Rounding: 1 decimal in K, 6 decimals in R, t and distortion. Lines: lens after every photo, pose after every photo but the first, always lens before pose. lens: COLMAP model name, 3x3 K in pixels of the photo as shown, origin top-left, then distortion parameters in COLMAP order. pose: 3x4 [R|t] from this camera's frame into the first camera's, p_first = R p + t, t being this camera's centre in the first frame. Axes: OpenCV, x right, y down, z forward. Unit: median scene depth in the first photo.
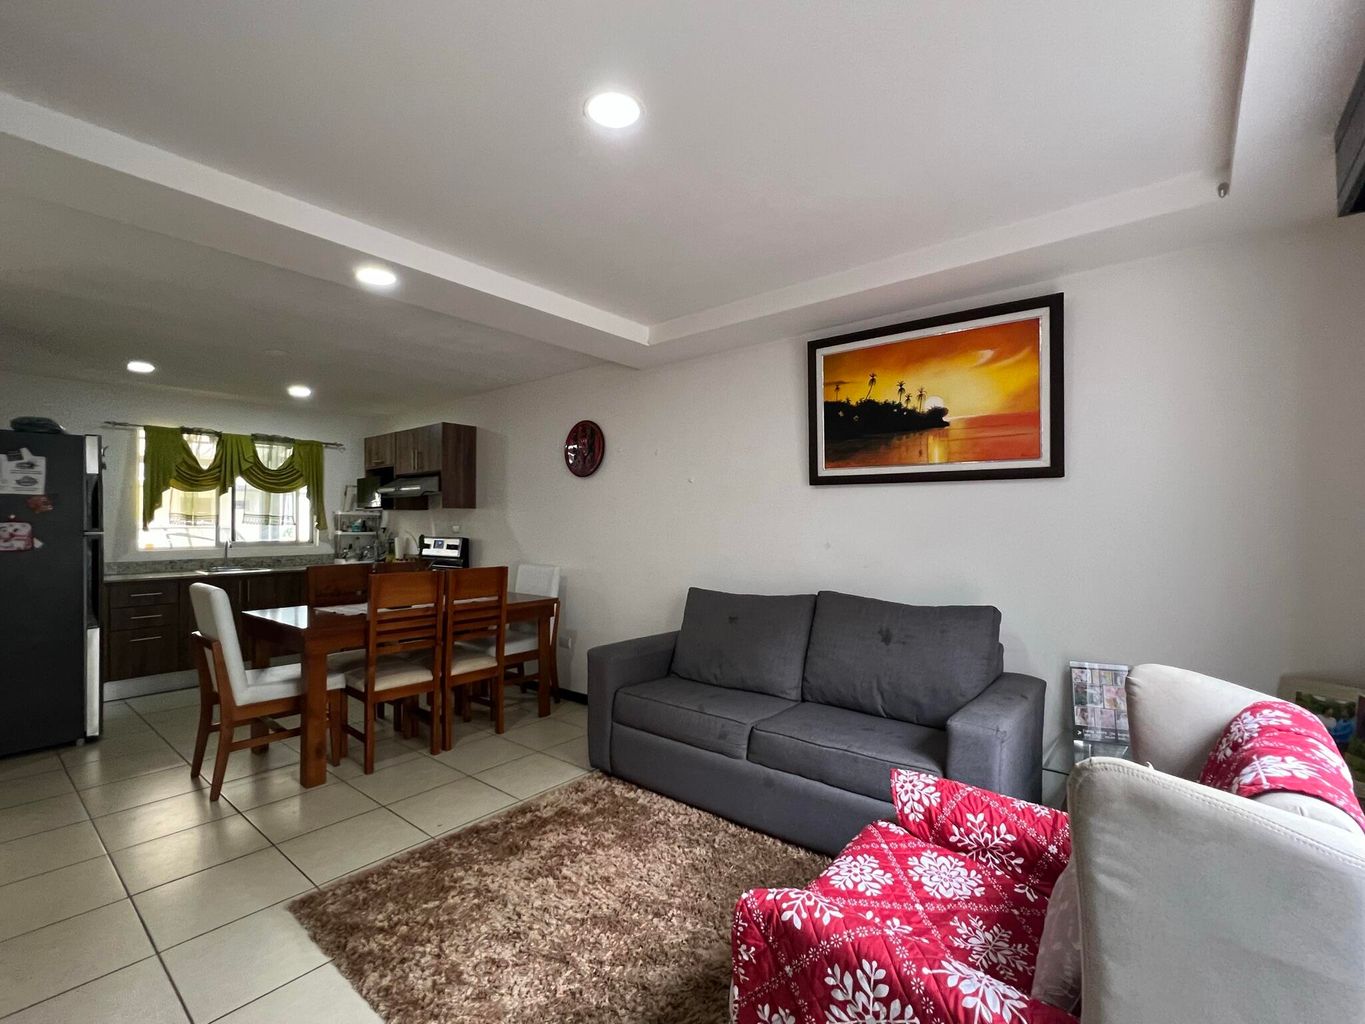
lens RADIAL K [[611.4, 0, 673.6], [0, 611.4, 518.1], [0, 0, 1]] dist [-0.001100, 0.000449]
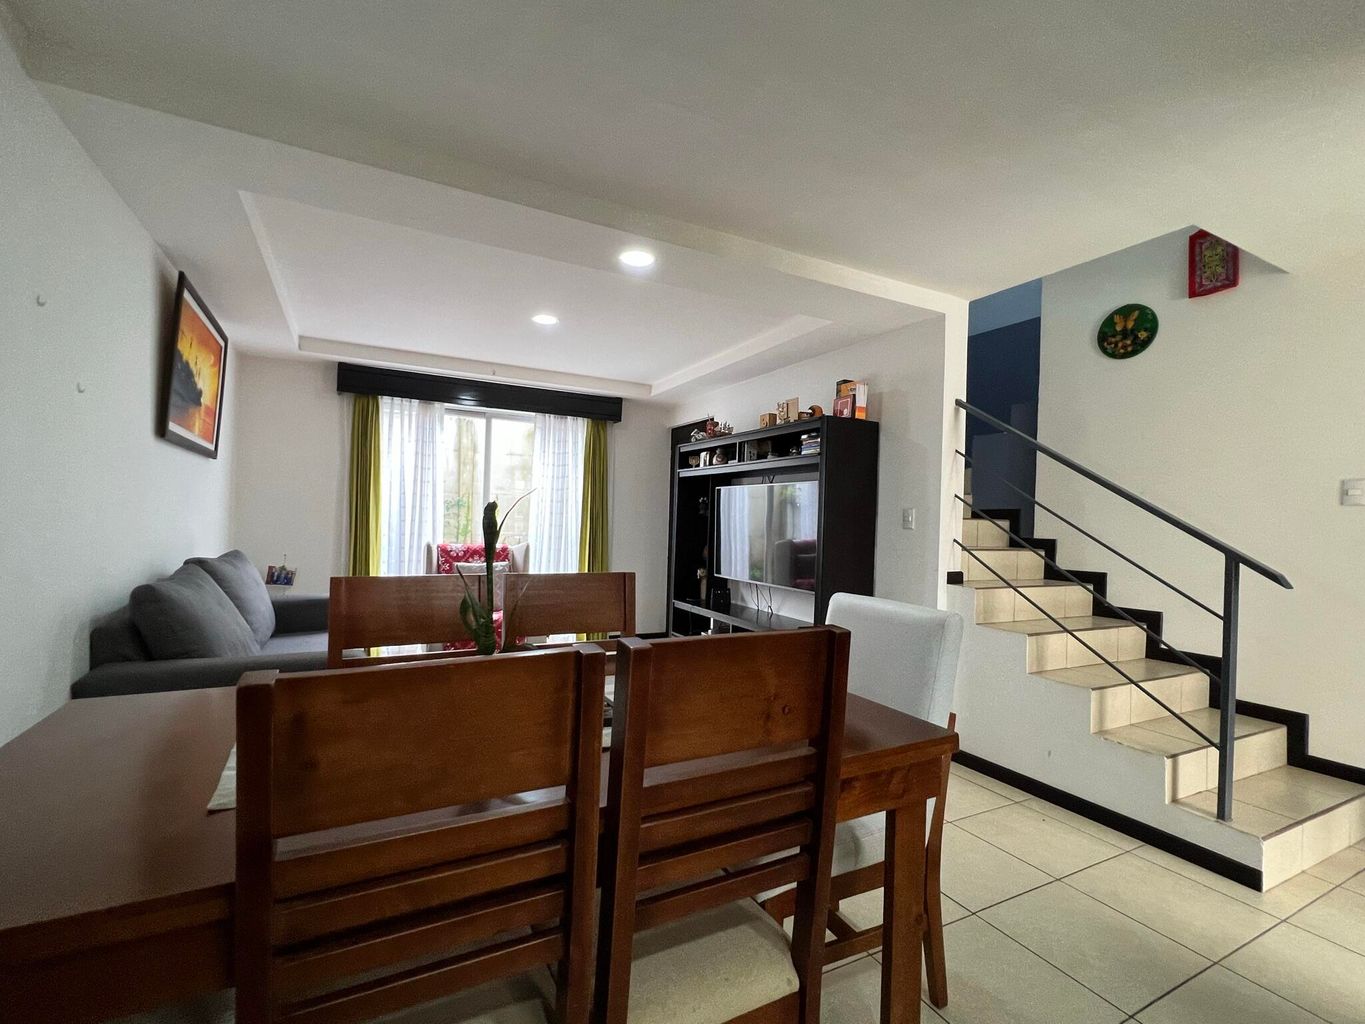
lens RADIAL K [[611.4, 0, 673.6], [0, 611.4, 518.1], [0, 0, 1]] dist [-0.001100, 0.000449]
pose [[-0.921790, -0.024238, 0.386932, -0.472228], [-0.031467, 0.999428, -0.012358, 0.028671], [-0.386411, -0.023567, -0.922025, 0.954695]]
